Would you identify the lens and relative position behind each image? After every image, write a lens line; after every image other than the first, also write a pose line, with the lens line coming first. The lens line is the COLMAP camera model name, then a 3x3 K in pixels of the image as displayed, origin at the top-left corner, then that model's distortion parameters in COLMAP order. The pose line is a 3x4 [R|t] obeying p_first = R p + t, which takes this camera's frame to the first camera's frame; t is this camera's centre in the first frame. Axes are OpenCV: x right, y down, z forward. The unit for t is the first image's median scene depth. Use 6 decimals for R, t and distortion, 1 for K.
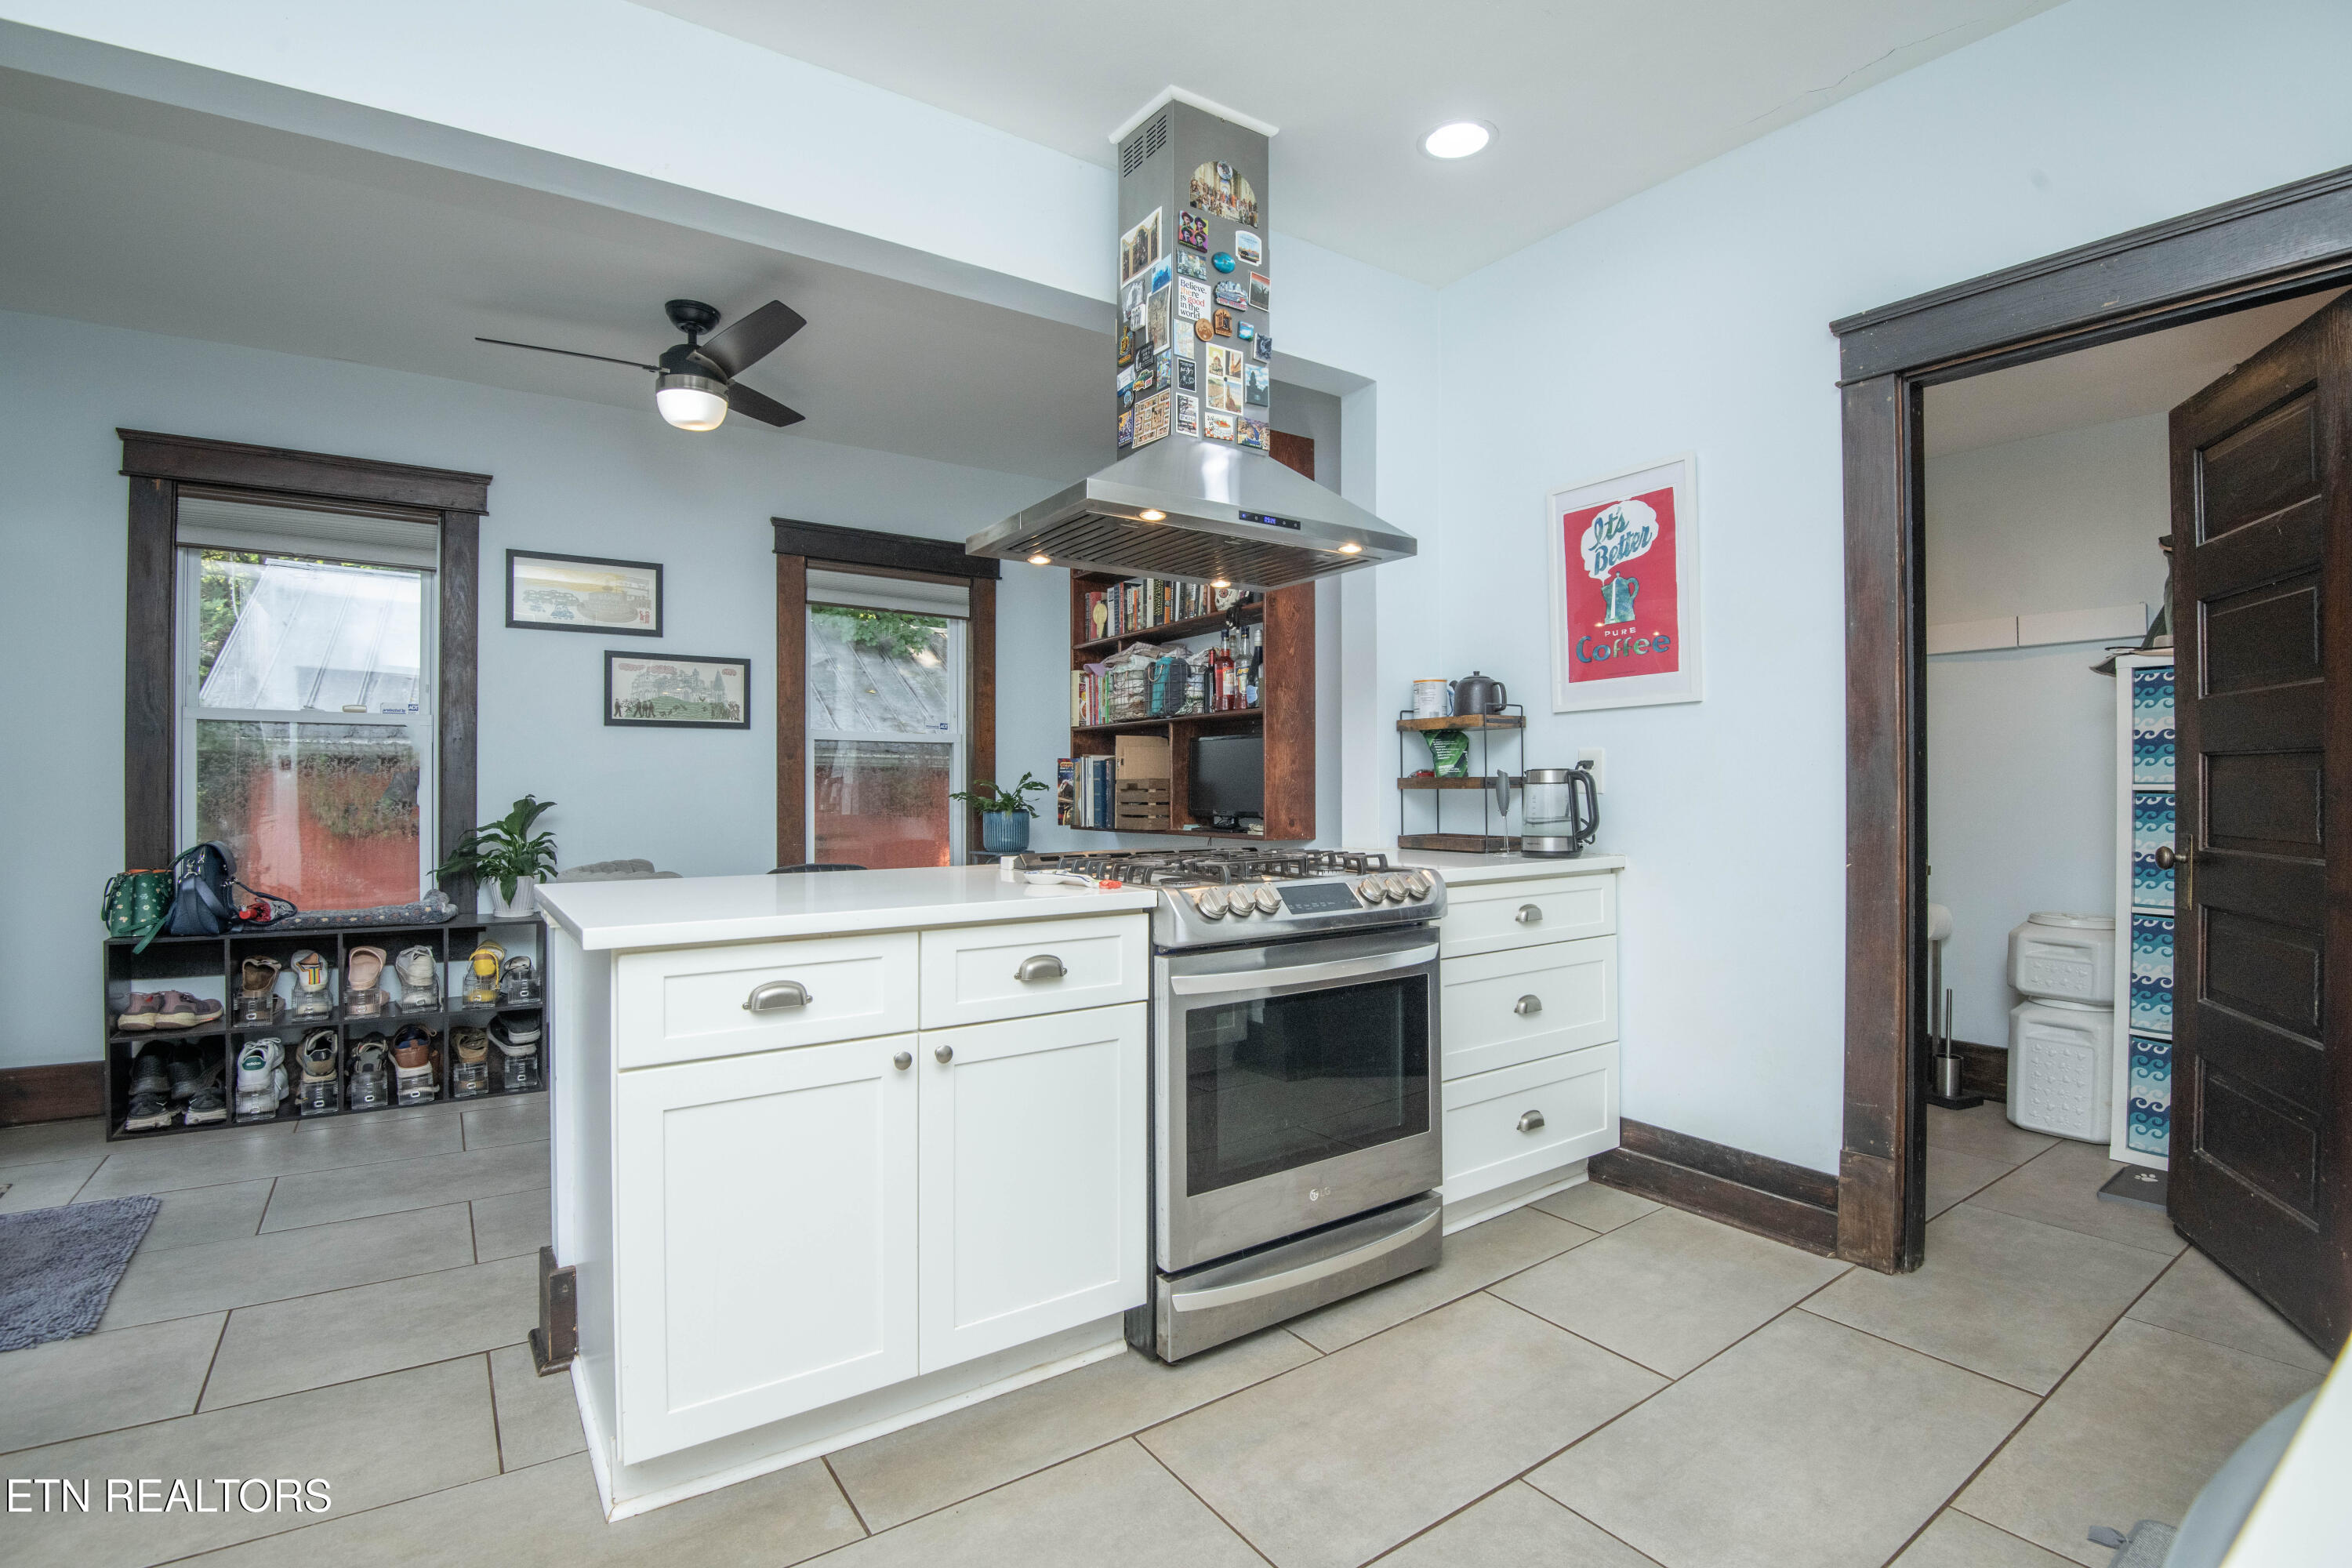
lens RADIAL K [[1077.5, 0, 1182.8], [0, 1077.5, 787.3], [0, 0, 1]] dist [-0.029147, -0.009580]
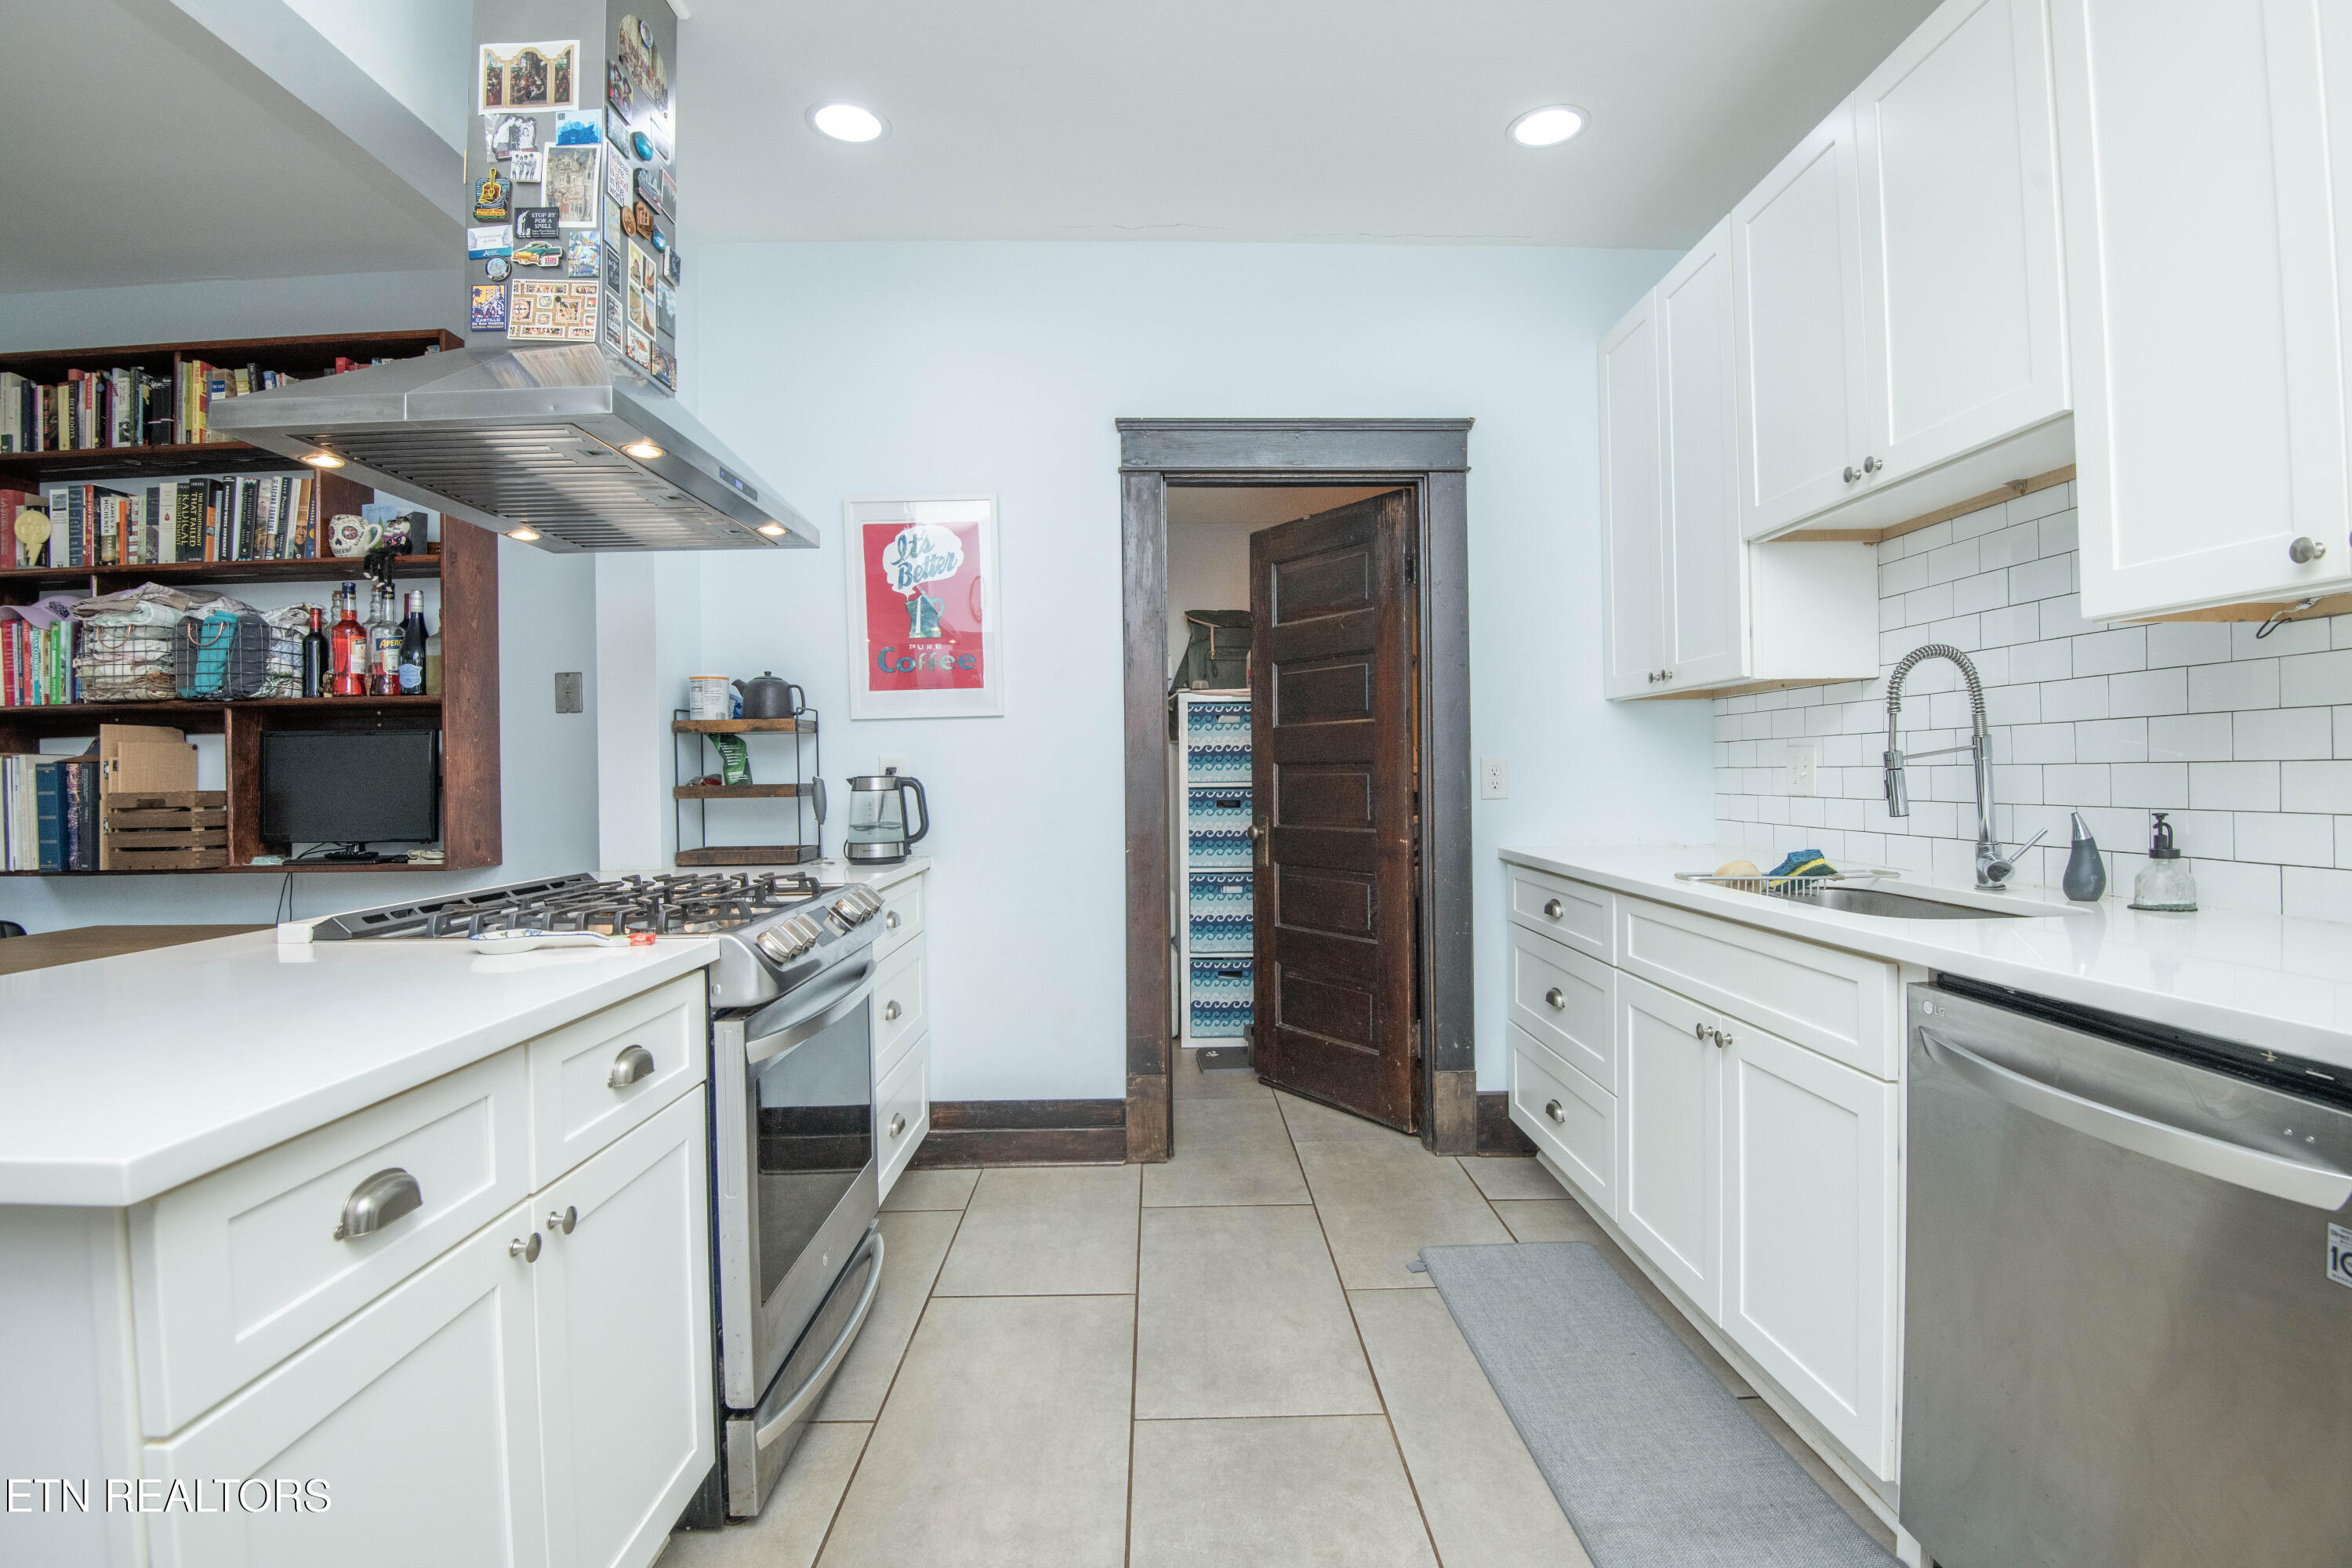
lens RADIAL K [[1077.5, 0, 1183.9], [0, 1077.5, 783.2], [0, 0, 1]] dist [-0.029147, -0.009580]
pose [[0.549307, -0.012081, 0.835533, -0.358025], [0.013493, 0.999893, 0.005587, -0.012346], [-0.835512, 0.008205, 0.549412, 0.208006]]
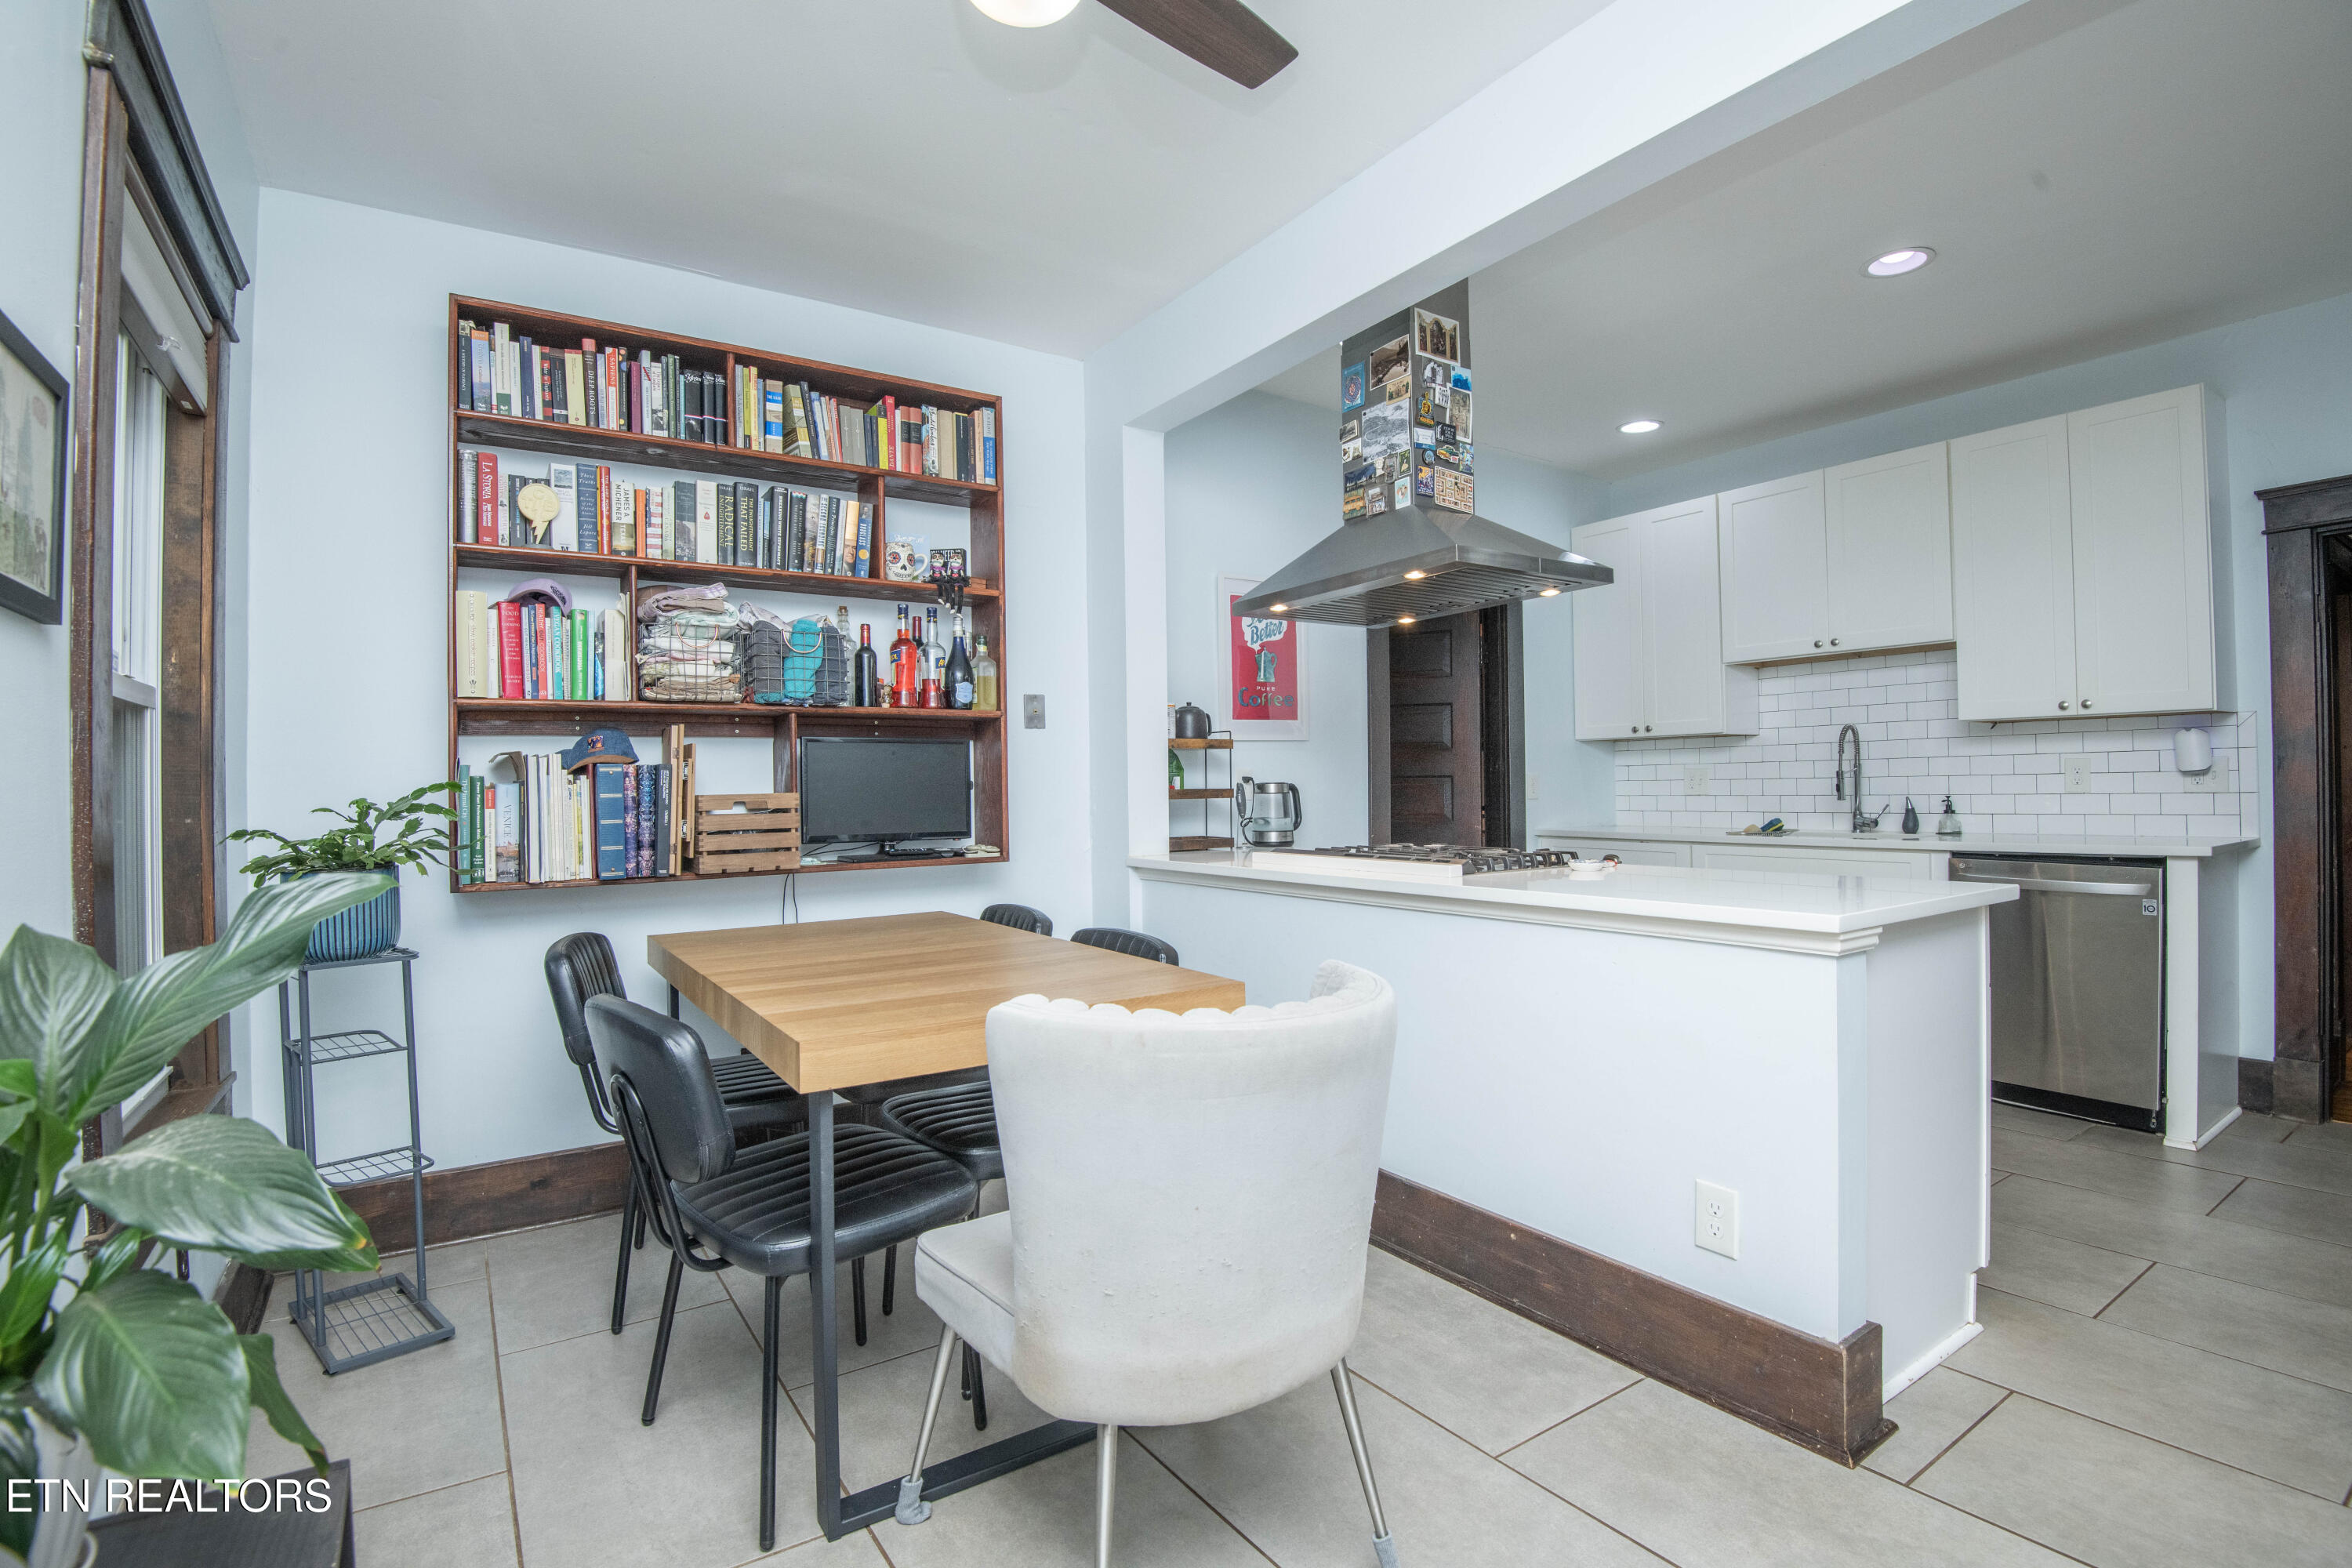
lens RADIAL K [[1077.5, 0, 1166.4], [0, 1077.5, 783.4], [0, 0, 1]] dist [-0.029147, -0.009580]
pose [[0.019540, 0.004830, 0.999797, -1.091839], [0.014014, 0.999889, -0.005104, -0.011327], [-0.999711, 0.014111, 0.019470, 1.151776]]
